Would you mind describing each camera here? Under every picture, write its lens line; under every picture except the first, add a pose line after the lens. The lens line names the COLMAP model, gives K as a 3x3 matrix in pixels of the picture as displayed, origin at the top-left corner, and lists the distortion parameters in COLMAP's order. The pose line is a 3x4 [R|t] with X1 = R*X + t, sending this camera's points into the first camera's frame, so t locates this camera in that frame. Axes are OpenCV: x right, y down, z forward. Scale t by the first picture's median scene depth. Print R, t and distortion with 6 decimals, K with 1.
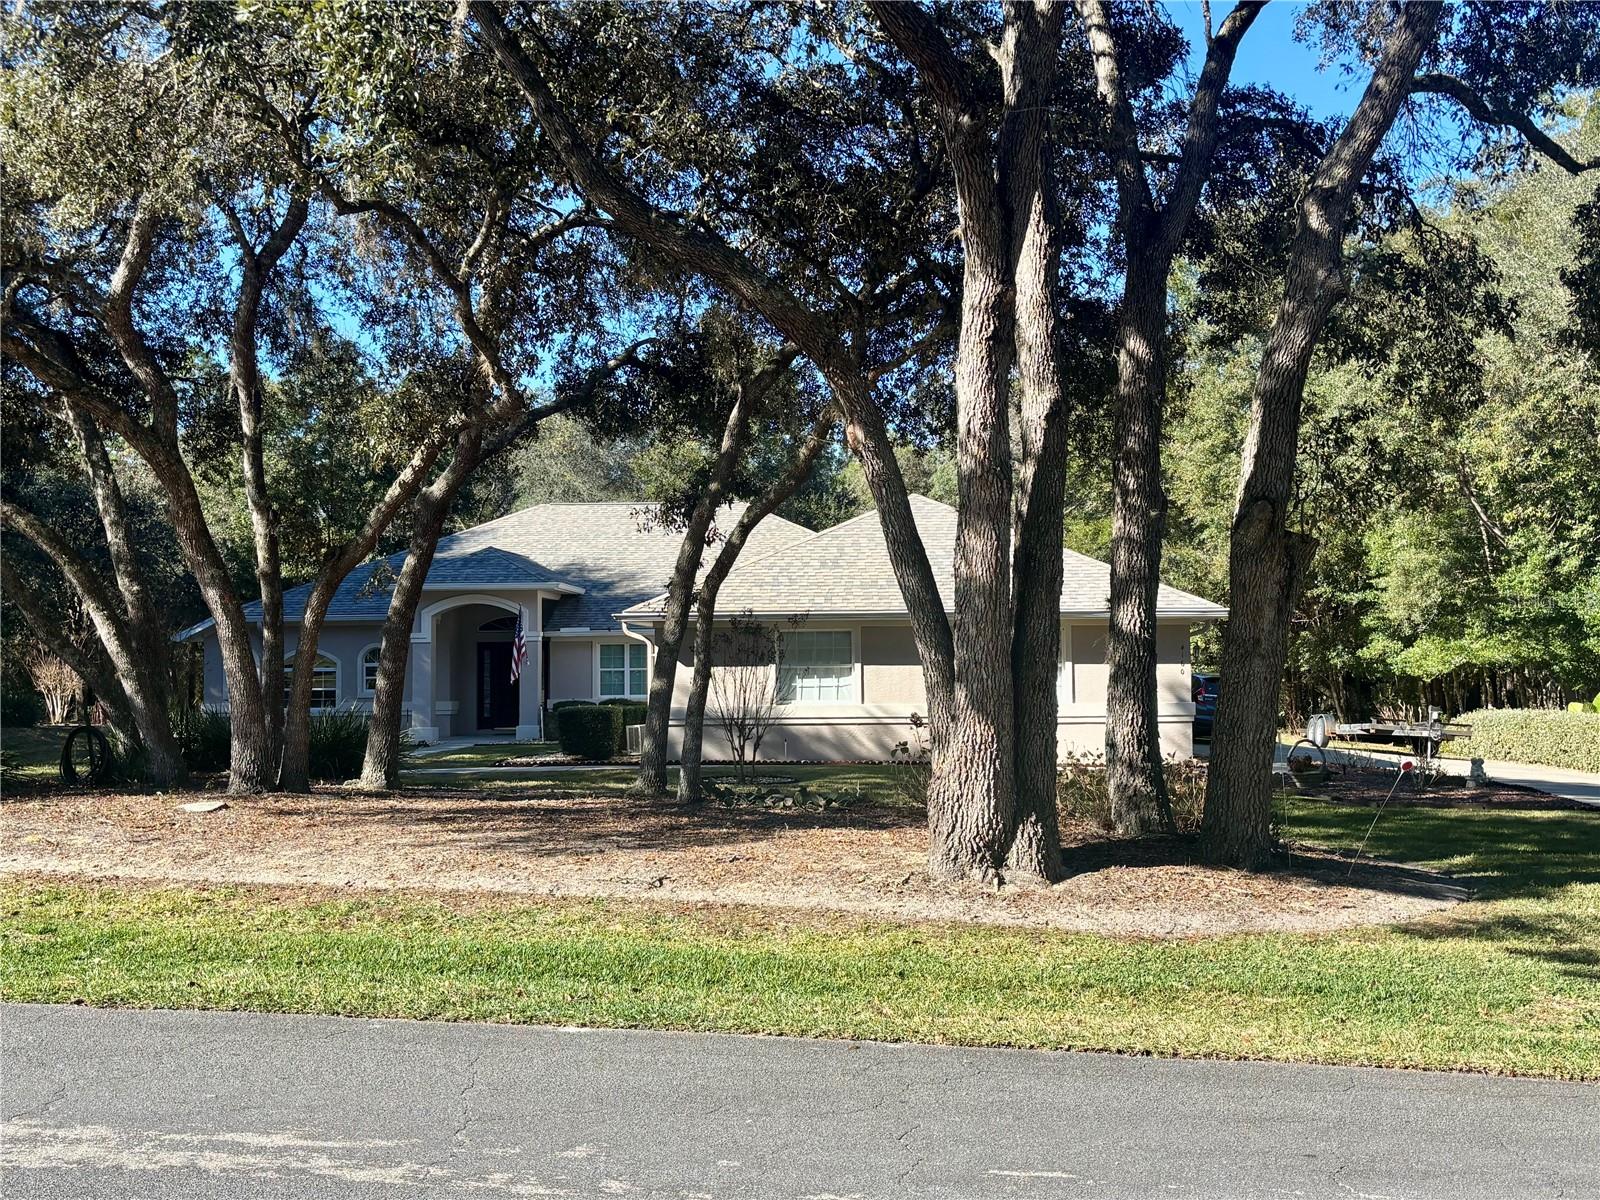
lens RADIAL K [[1660.0, 0, 800.0], [0, 1660.0, 600.0], [0, 0, 1]] dist [0.305112, -0.000435]
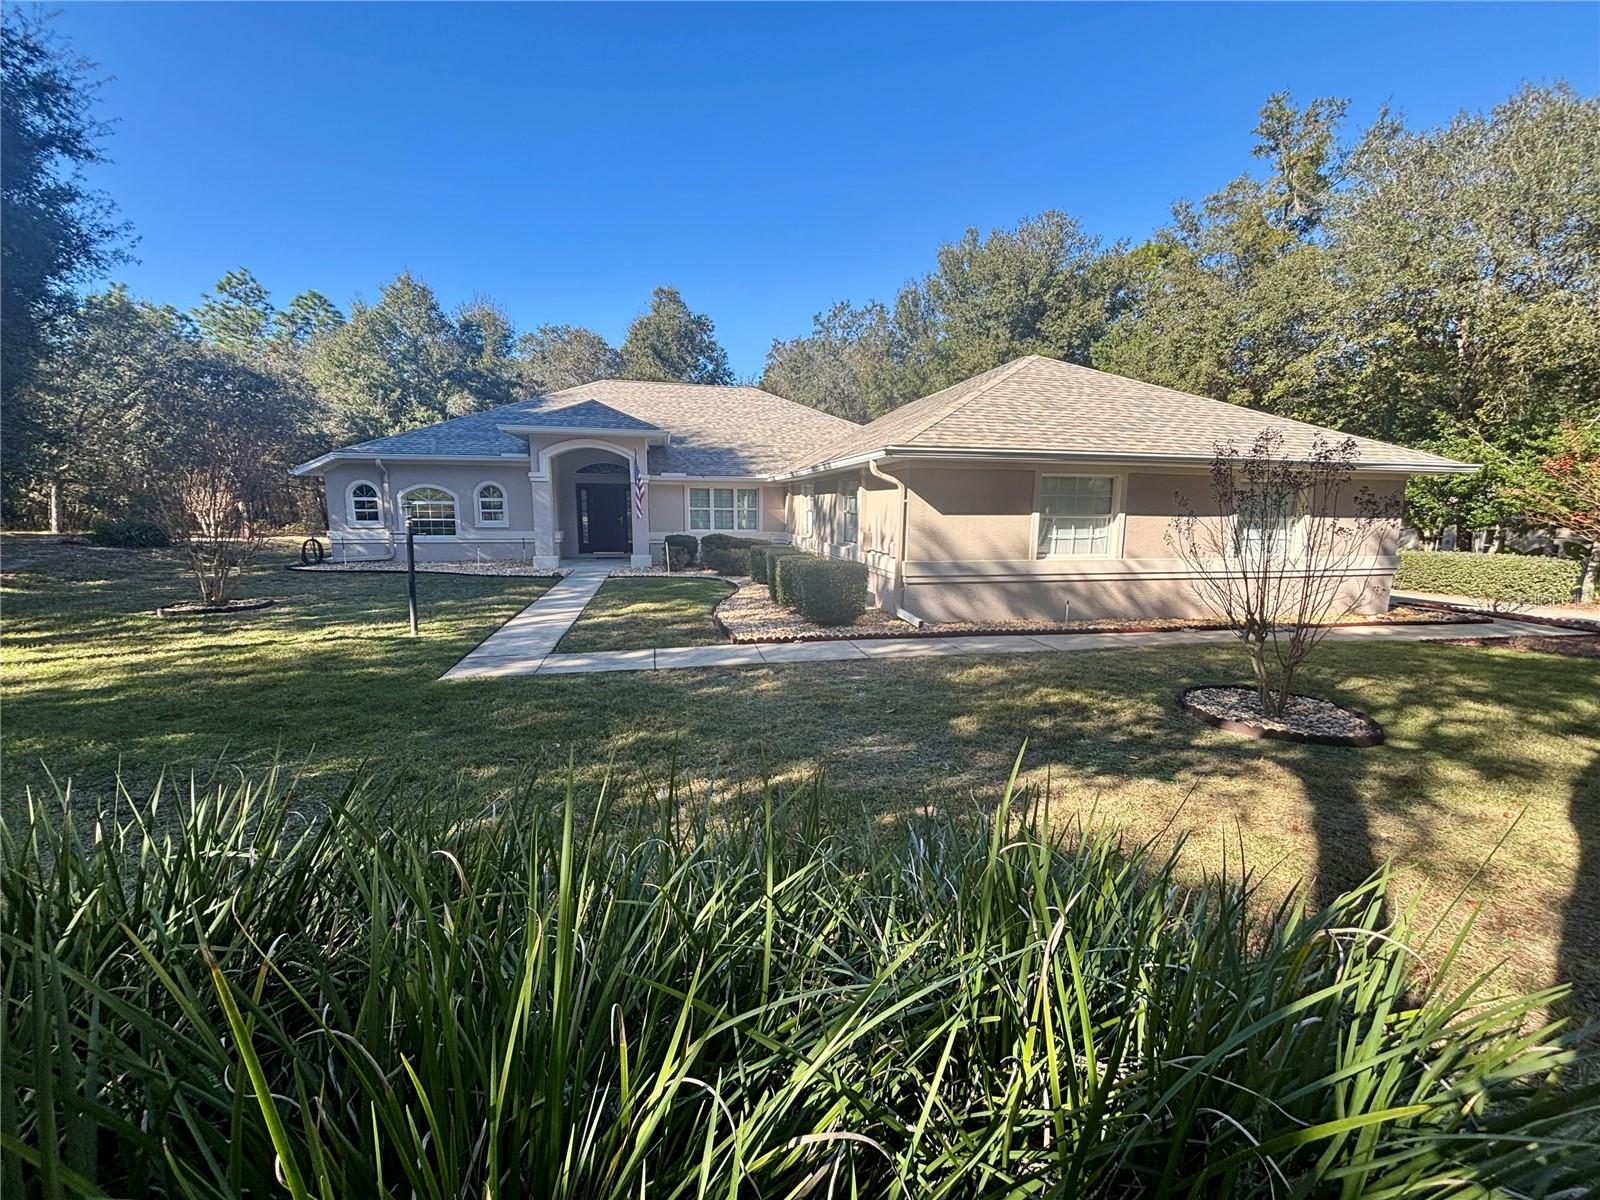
lens RADIAL K [[642.5, 0, 800.0], [0, 642.5, 600.0], [0, 0, 1]] dist [-0.000977, 0.000054]
pose [[0.962045, -0.023804, 0.271852, -0.197275], [-0.028209, 0.982177, 0.185829, 0.020523], [-0.271430, -0.186445, 0.944227, 0.600098]]
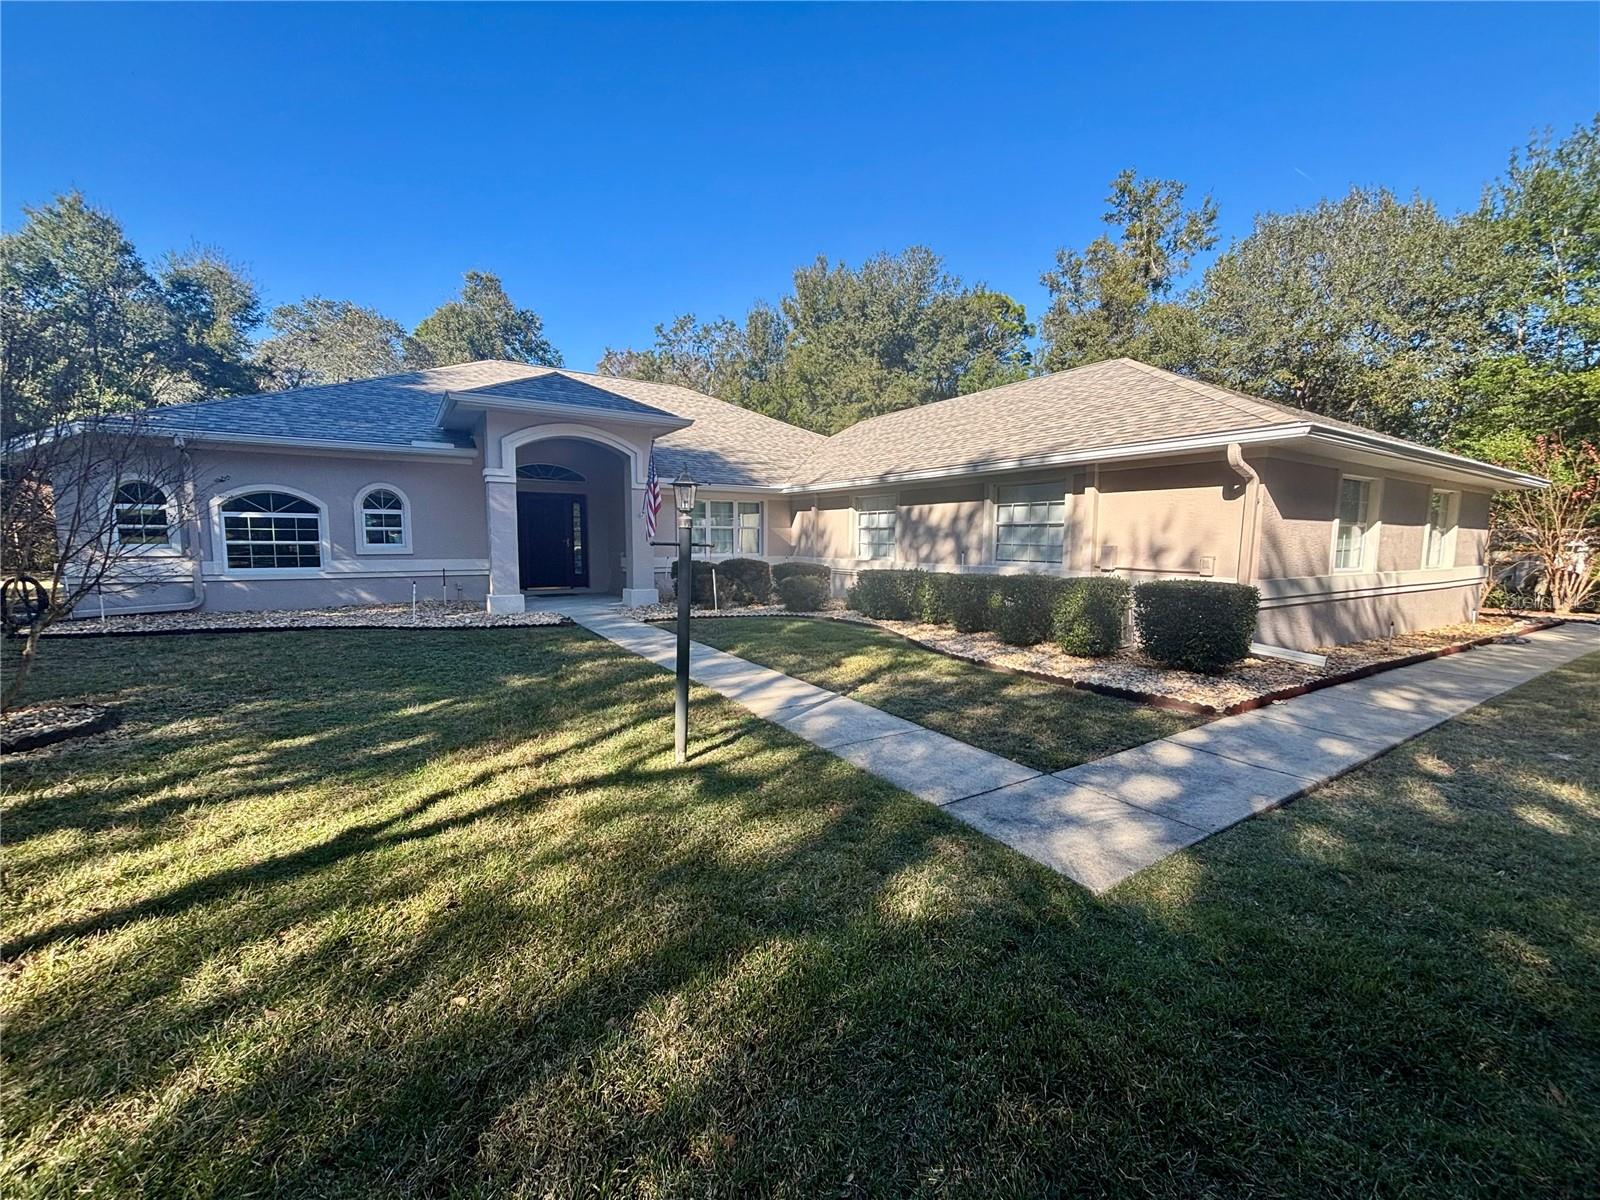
lens RADIAL K [[637.2, 0, 800.0], [0, 637.2, 600.0], [0, 0, 1]] dist [0.000217, 0.000747]
pose [[0.804551, -0.045549, 0.592134, -0.322686], [-0.038660, 0.990923, 0.128754, 0.039299], [-0.592624, -0.126481, 0.795487, 0.771852]]
